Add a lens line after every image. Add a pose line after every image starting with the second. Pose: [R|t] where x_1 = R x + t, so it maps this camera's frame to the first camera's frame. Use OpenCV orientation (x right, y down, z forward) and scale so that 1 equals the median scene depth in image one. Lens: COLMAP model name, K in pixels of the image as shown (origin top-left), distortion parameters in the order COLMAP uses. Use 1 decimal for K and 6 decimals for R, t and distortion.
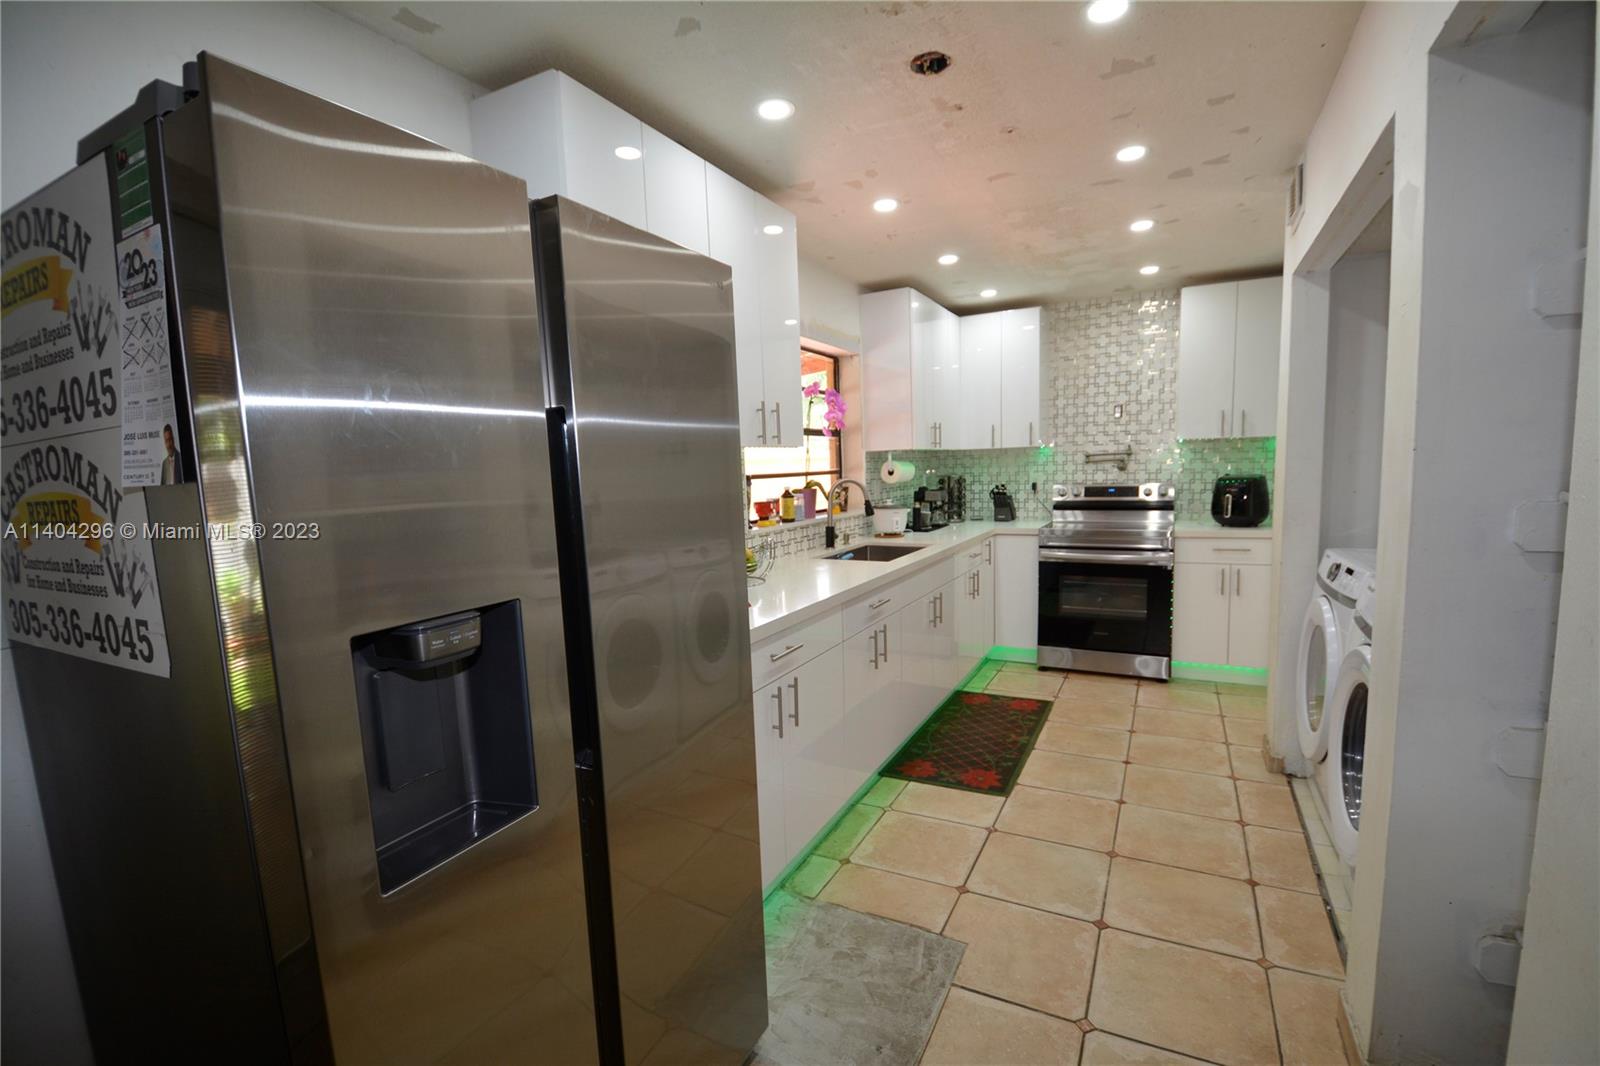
lens RADIAL K [[698.7, 0, 805.0], [0, 698.7, 544.9], [0, 0, 1]] dist [0.004057, -0.015129]
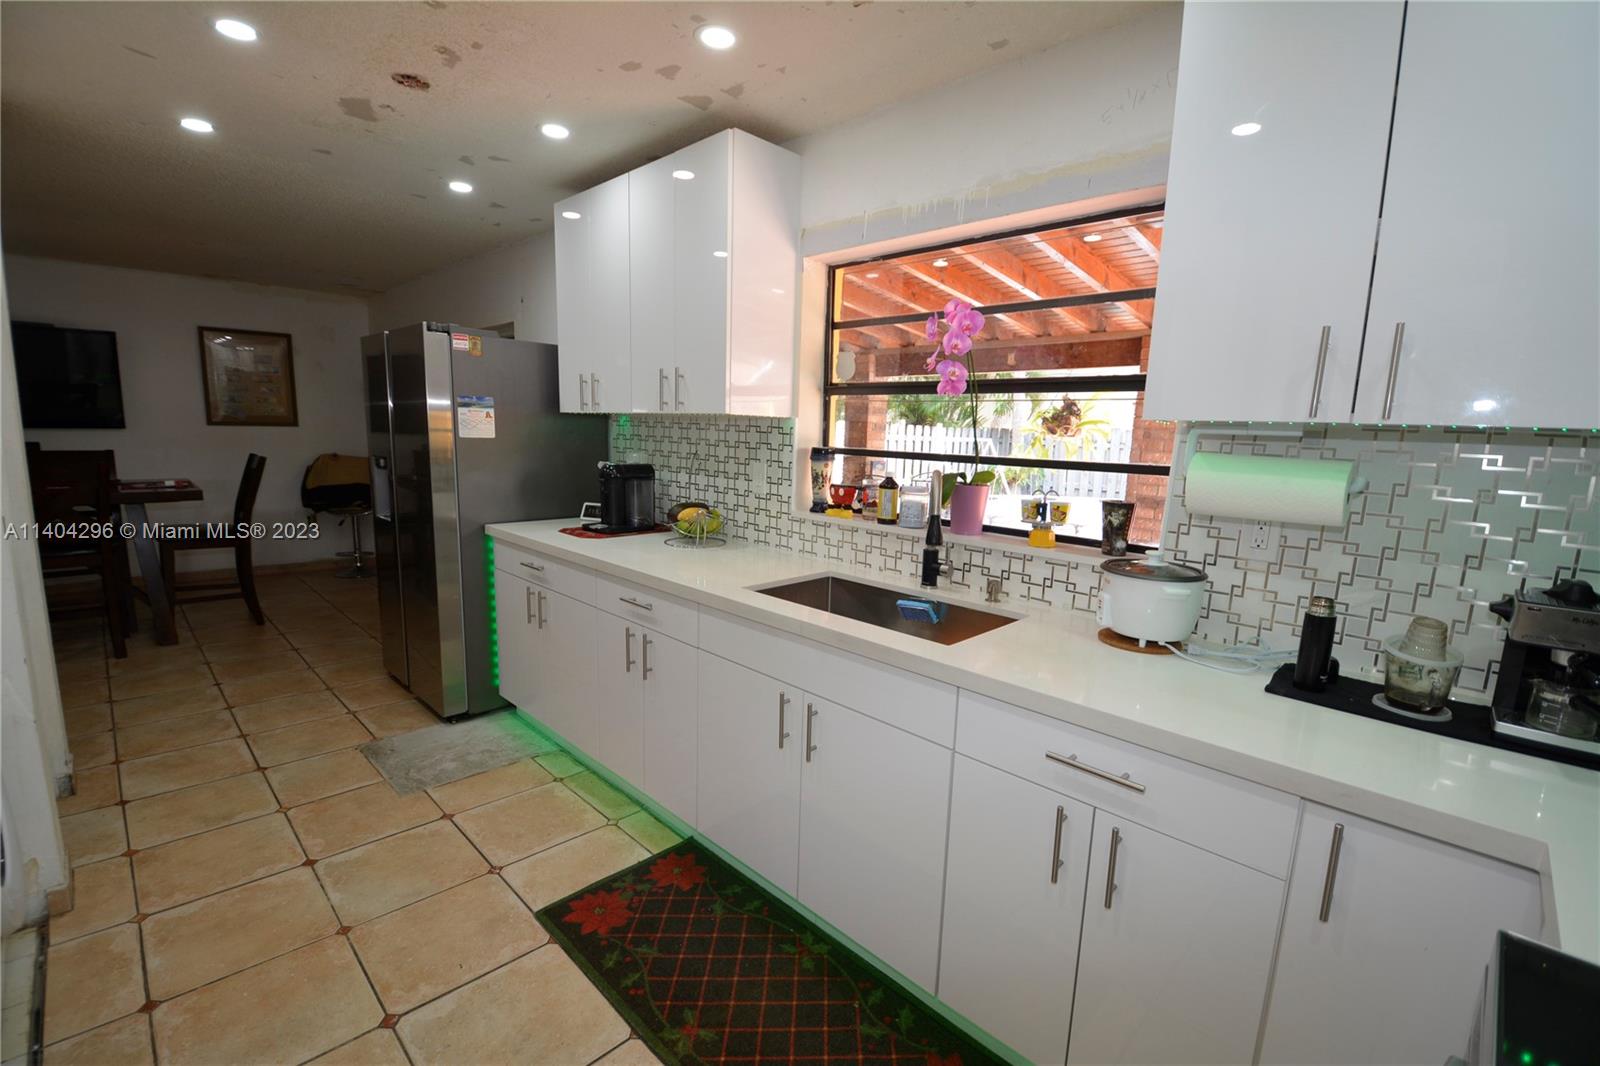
lens RADIAL K [[698.7, 0, 808.0], [0, 698.7, 546.8], [0, 0, 1]] dist [0.004057, -0.015129]
pose [[-0.289361, 0.180756, -0.939999, 0.792114], [-0.132427, 0.965007, 0.226330, -0.190388], [0.948015, 0.189972, -0.255298, 1.348333]]
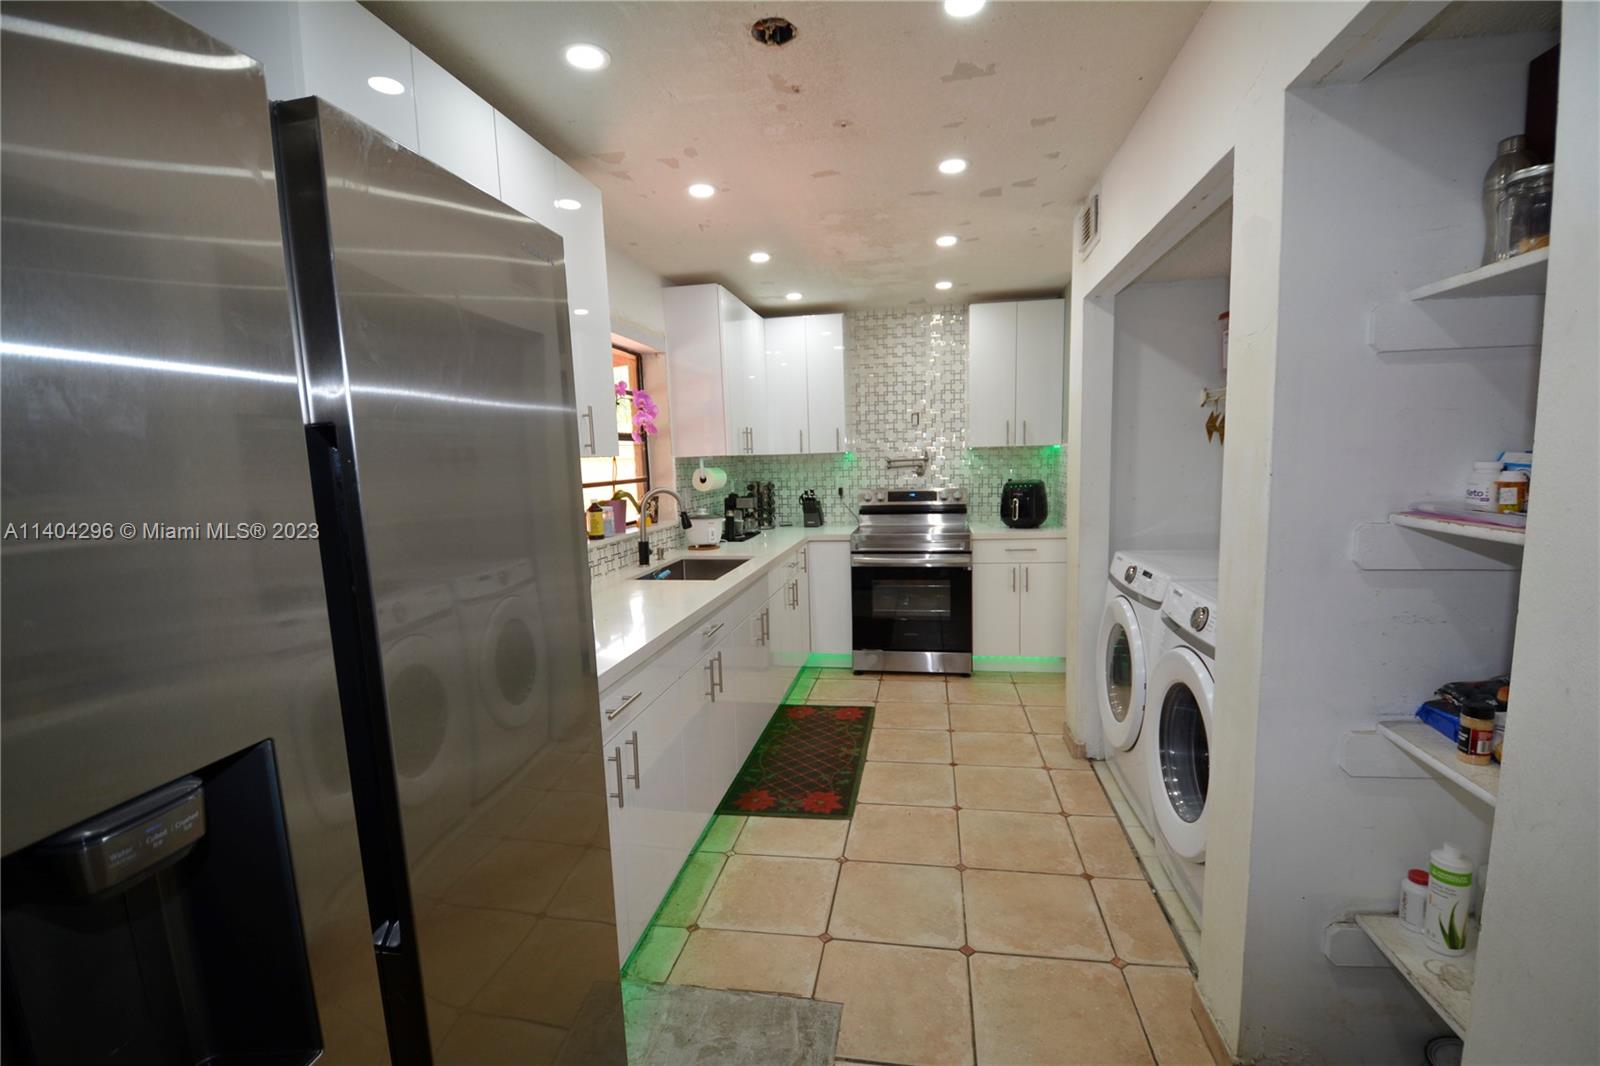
lens RADIAL K [[698.7, 0, 804.3], [0, 698.7, 545.5], [0, 0, 1]] dist [0.004057, -0.015129]
pose [[0.953120, -0.034494, 0.300621, -0.048659], [0.033513, 0.999403, 0.008422, -0.027979], [-0.300732, 0.002048, 0.953706, 0.094535]]
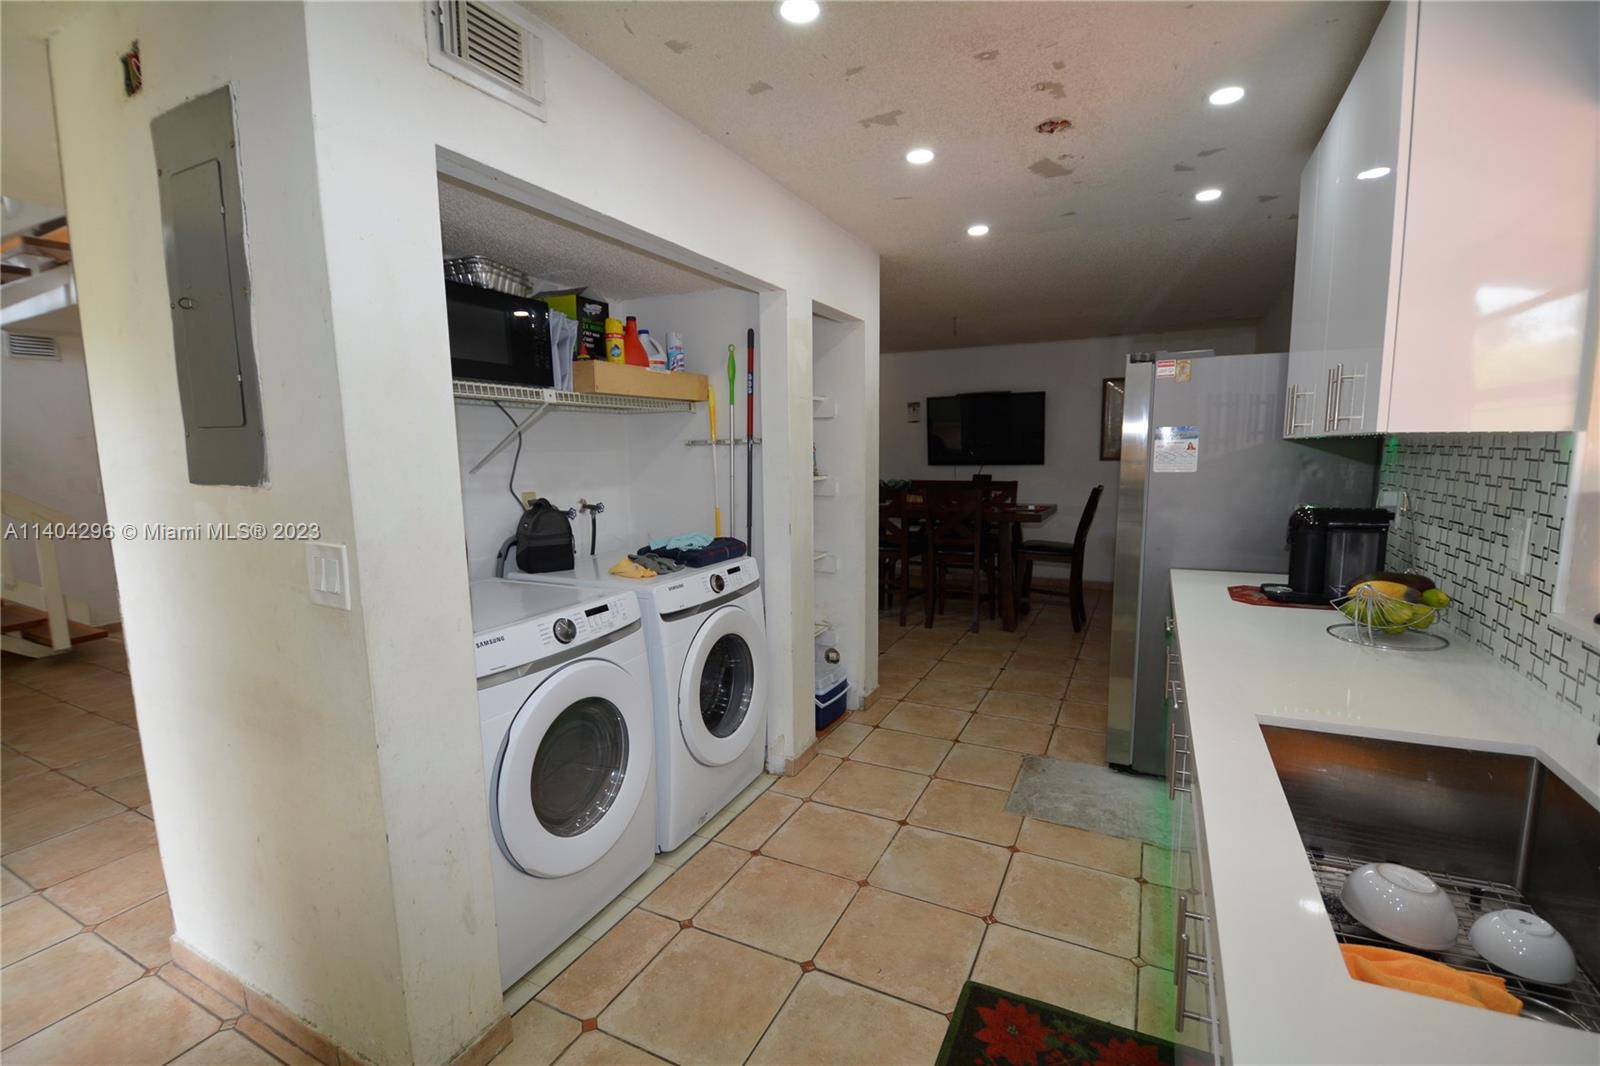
lens RADIAL K [[698.7, 0, 808.3], [0, 698.7, 546.6], [0, 0, 1]] dist [0.004057, -0.015129]
pose [[-0.998557, 0.049586, -0.020605, 0.425911], [0.042888, 0.967394, 0.249617, -0.205086], [0.032310, 0.248373, -0.968125, 1.505960]]
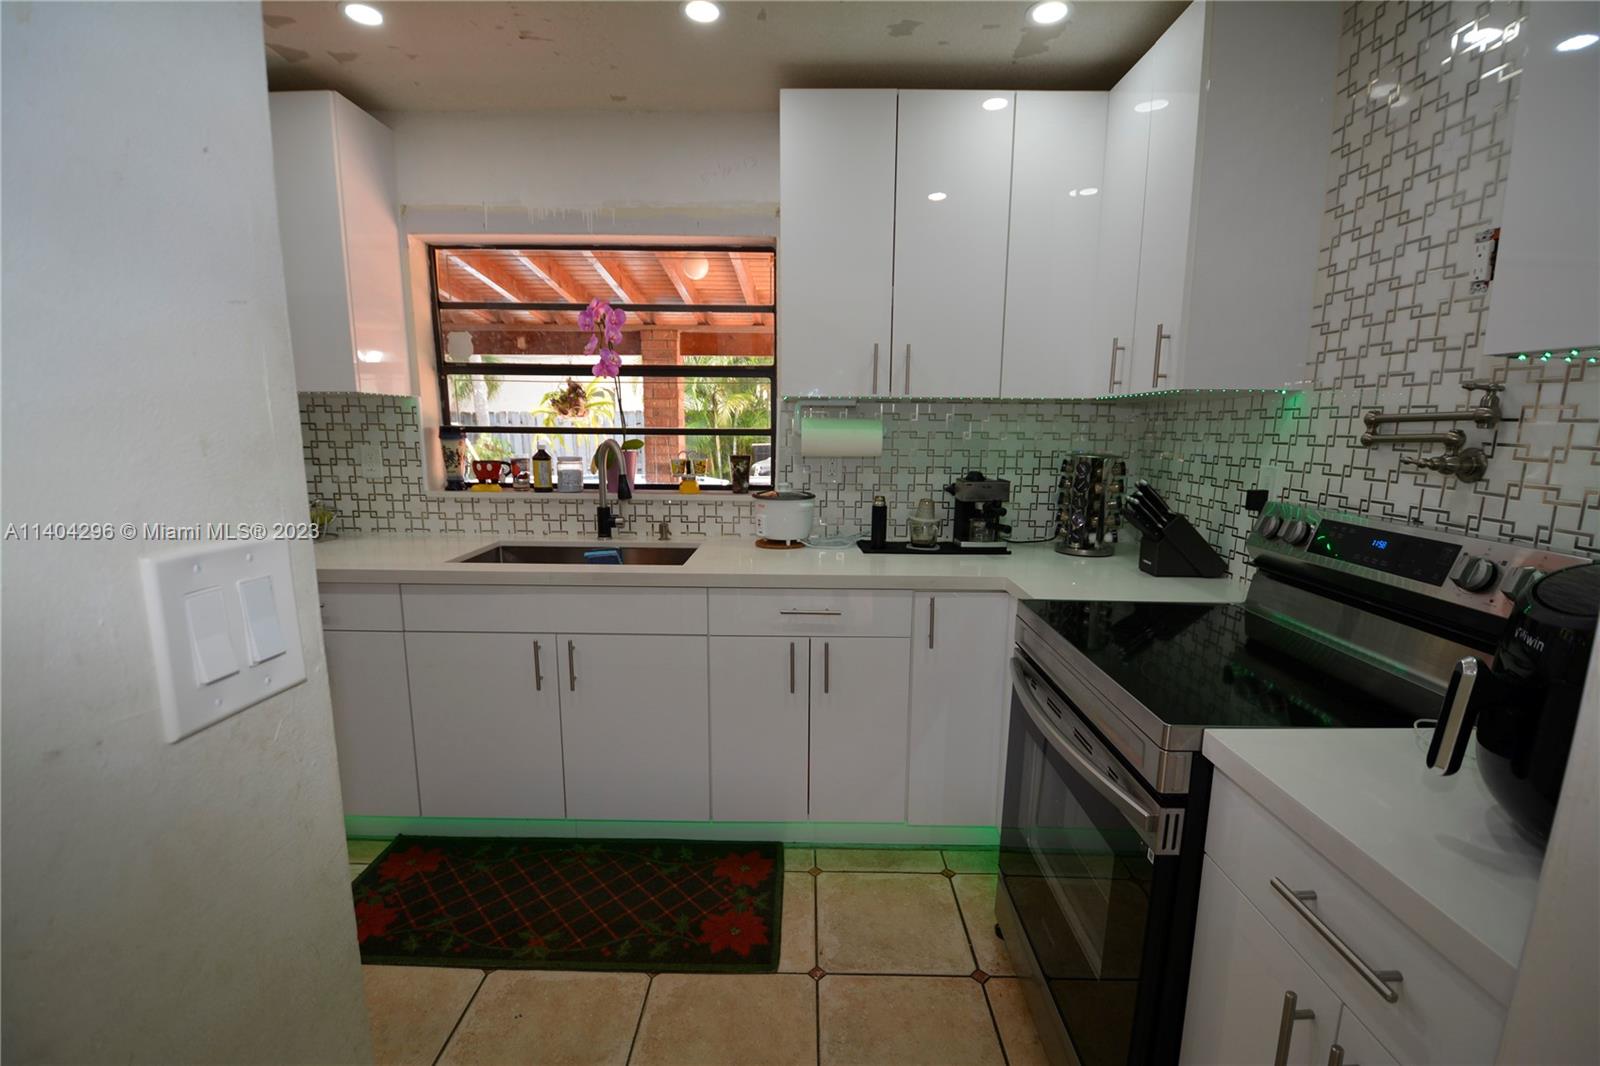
lens RADIAL K [[698.7, 0, 808.1], [0, 698.7, 546.3], [0, 0, 1]] dist [0.004057, -0.015129]
pose [[0.461162, 0.186471, -0.867501, 0.958331], [-0.124237, 0.981608, 0.144954, -0.148007], [0.878575, 0.040928, 0.475847, 1.087966]]
